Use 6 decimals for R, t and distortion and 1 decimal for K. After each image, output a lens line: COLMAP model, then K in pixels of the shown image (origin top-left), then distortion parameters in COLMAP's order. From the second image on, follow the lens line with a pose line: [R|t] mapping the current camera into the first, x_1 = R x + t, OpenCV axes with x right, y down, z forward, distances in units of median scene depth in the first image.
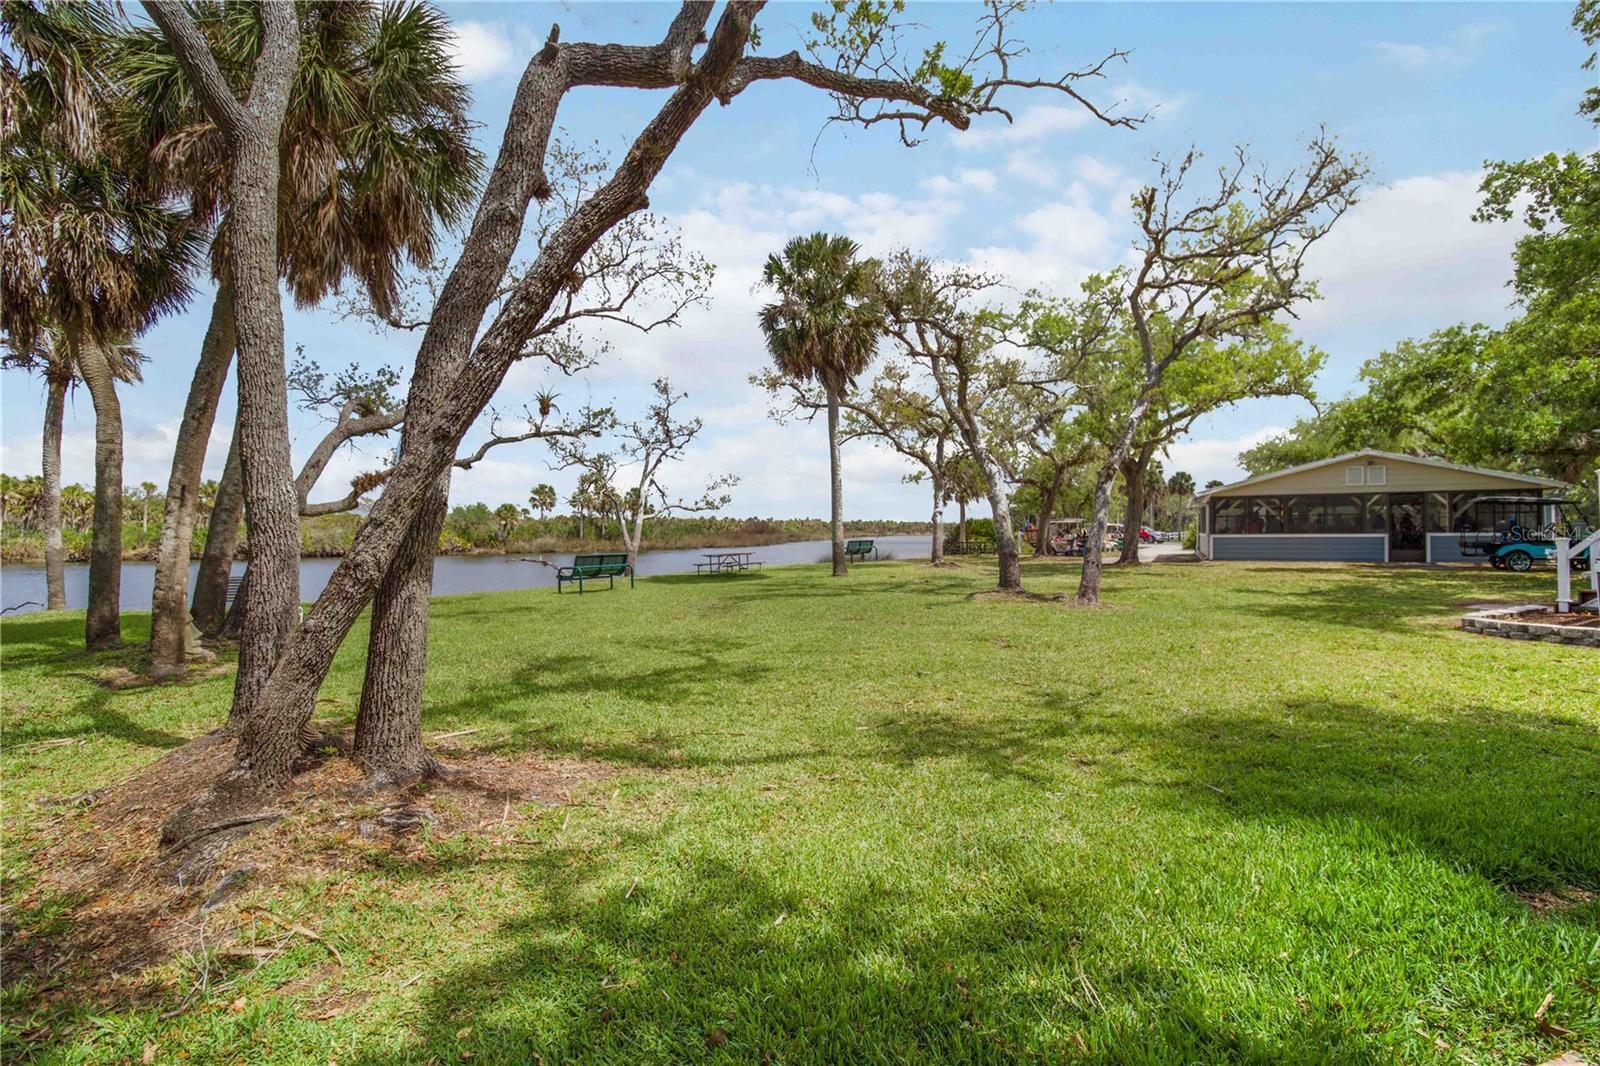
lens RADIAL K [[748.9, 0, 800.0], [0, 748.9, 533.0], [0, 0, 1]] dist [0.000465, -0.009282]
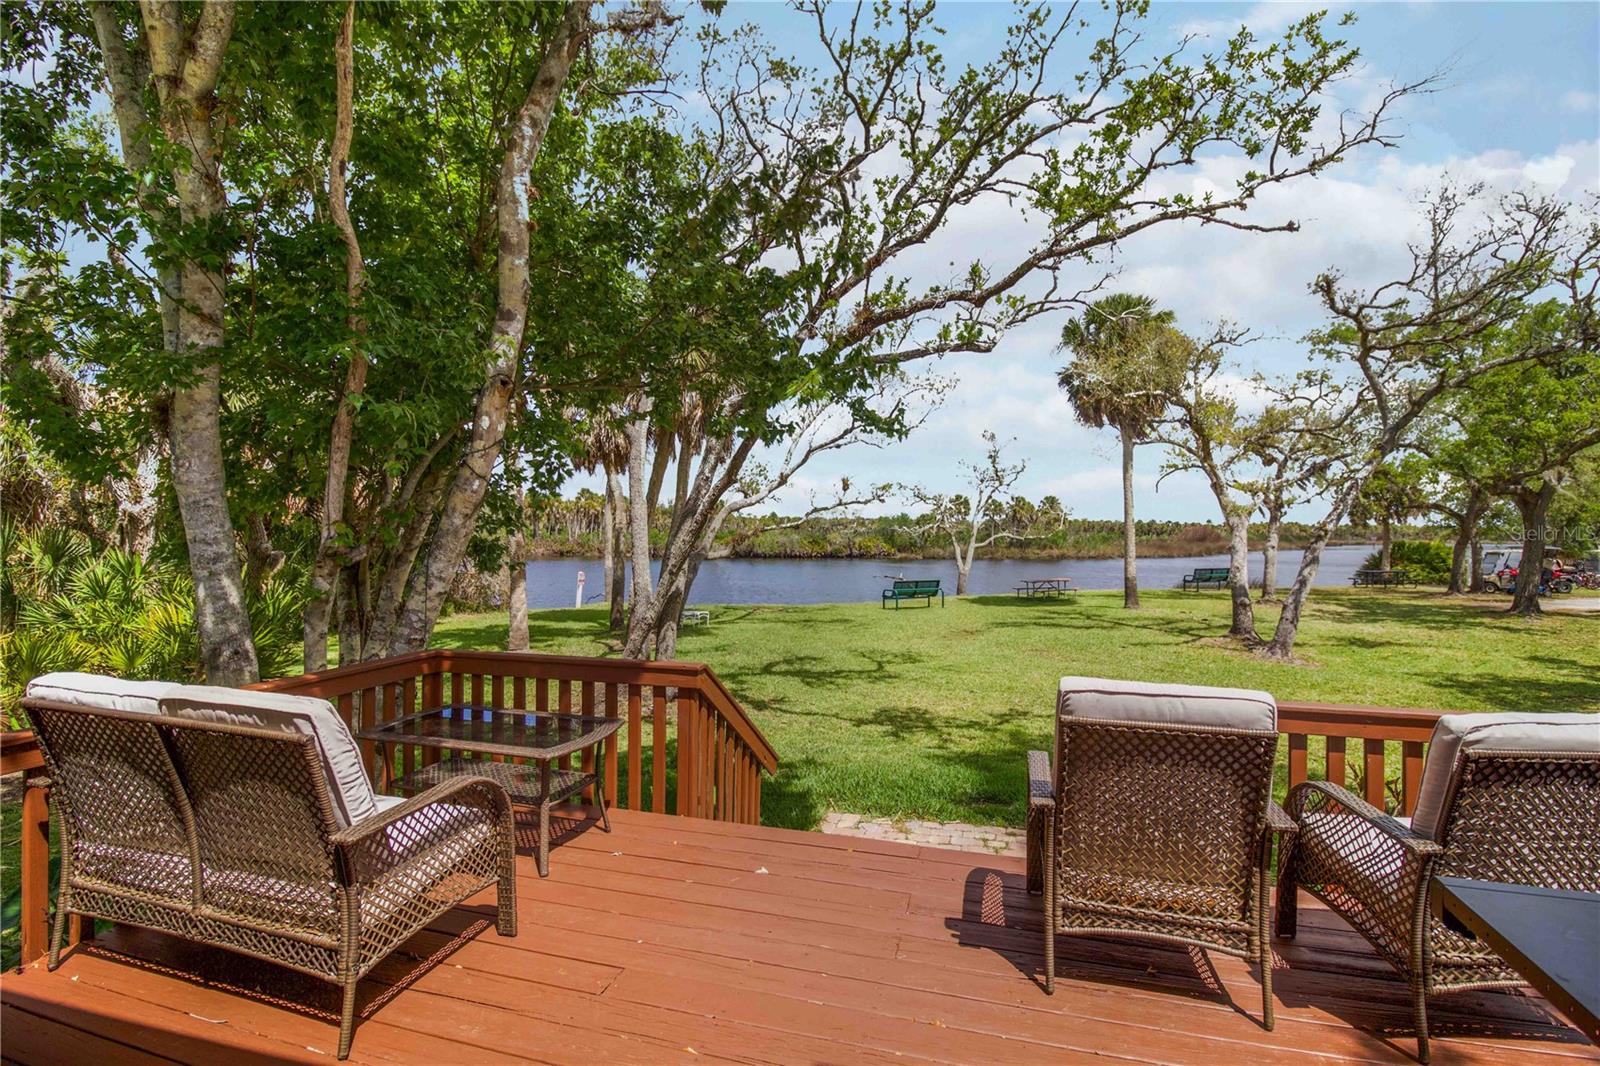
lens RADIAL K [[748.9, 0, 800.0], [0, 748.9, 533.0], [0, 0, 1]] dist [0.000465, -0.009282]
pose [[0.841838, 0.012188, -0.539592, 0.232340], [-0.012637, 0.999916, 0.002870, -0.048221], [0.539582, 0.004402, 0.841922, -0.173890]]
